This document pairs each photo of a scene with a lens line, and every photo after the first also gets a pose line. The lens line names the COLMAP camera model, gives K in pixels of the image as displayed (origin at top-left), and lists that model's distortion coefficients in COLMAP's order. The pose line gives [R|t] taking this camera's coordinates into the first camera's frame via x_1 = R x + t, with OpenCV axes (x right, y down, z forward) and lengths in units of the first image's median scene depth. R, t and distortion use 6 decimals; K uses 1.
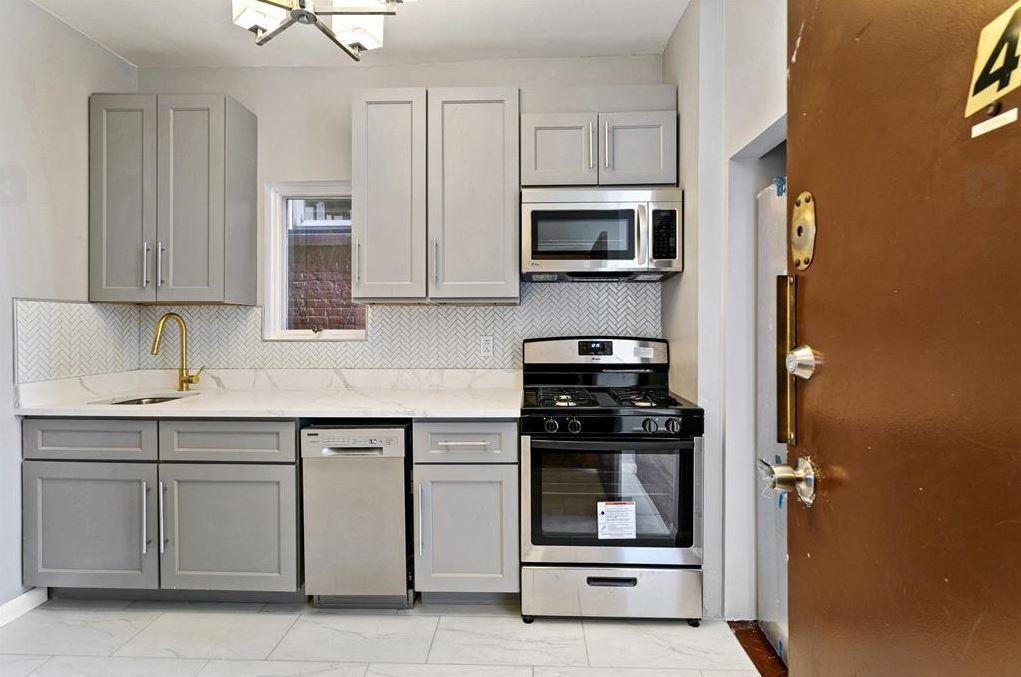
lens RADIAL K [[502.1, 0, 512.0], [0, 502.1, 331.1], [0, 0, 1]] dist [-0.003682, -0.000071]
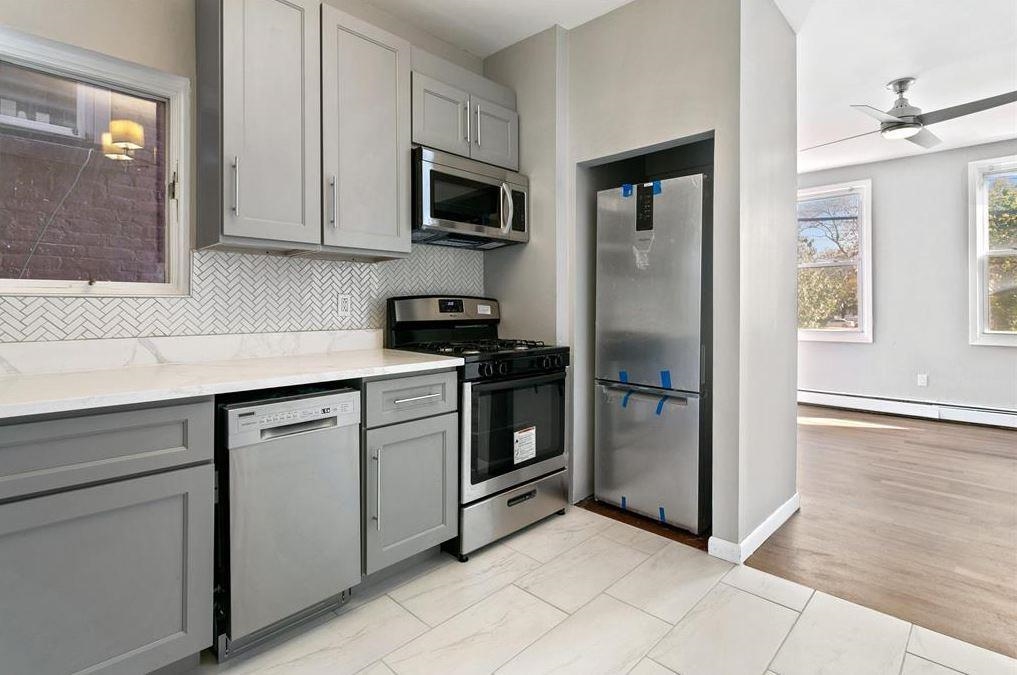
lens RADIAL K [[500.1, 0, 517.5], [0, 500.1, 305.9], [0, 0, 1]] dist [-0.003682, -0.000071]
pose [[0.668158, 0.001626, 0.744018, -0.668470], [0.010763, 0.999872, -0.011851, 0.059143], [-0.743942, 0.015927, 0.668054, 0.208285]]
